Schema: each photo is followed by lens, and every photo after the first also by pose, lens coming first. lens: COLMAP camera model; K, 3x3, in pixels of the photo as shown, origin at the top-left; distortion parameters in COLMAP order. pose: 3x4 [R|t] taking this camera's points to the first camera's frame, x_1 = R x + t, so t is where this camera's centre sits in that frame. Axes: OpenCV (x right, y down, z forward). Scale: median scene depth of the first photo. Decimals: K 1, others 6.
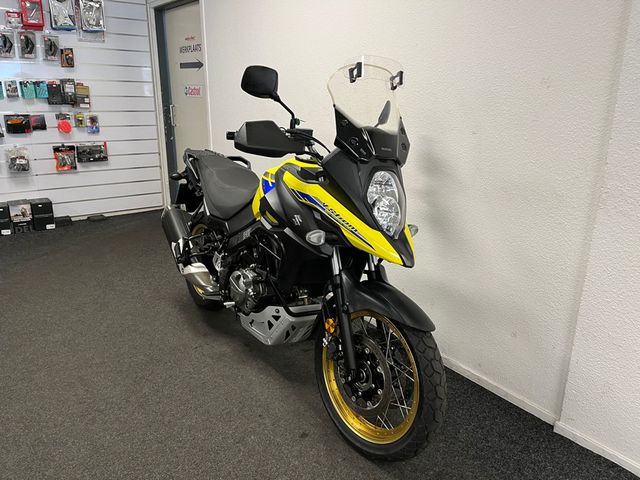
lens RADIAL K [[486.6, 0, 320.0], [0, 486.6, 240.0], [0, 0, 1]] dist [-0.001624, -0.002441]
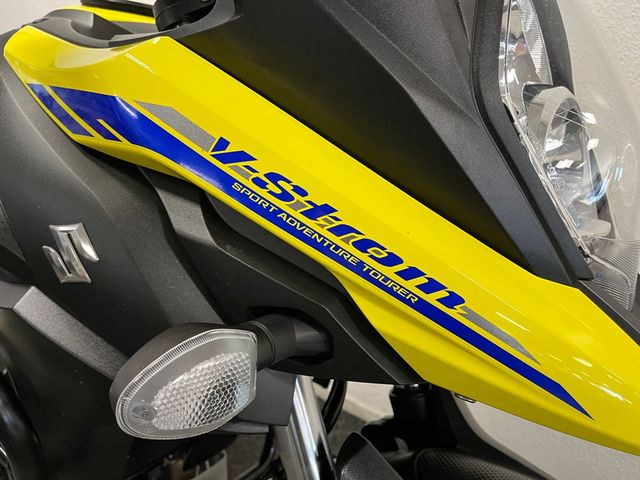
lens RADIAL K [[486.6, 0, 319.4], [0, 486.6, 239.5], [0, 0, 1]] dist [-0.001624, -0.002441]
pose [[0.961788, -0.108454, 0.251401, -0.004824], [0.088769, 0.992122, 0.088394, -0.055317], [-0.259007, -0.062699, 0.963838, 0.839558]]
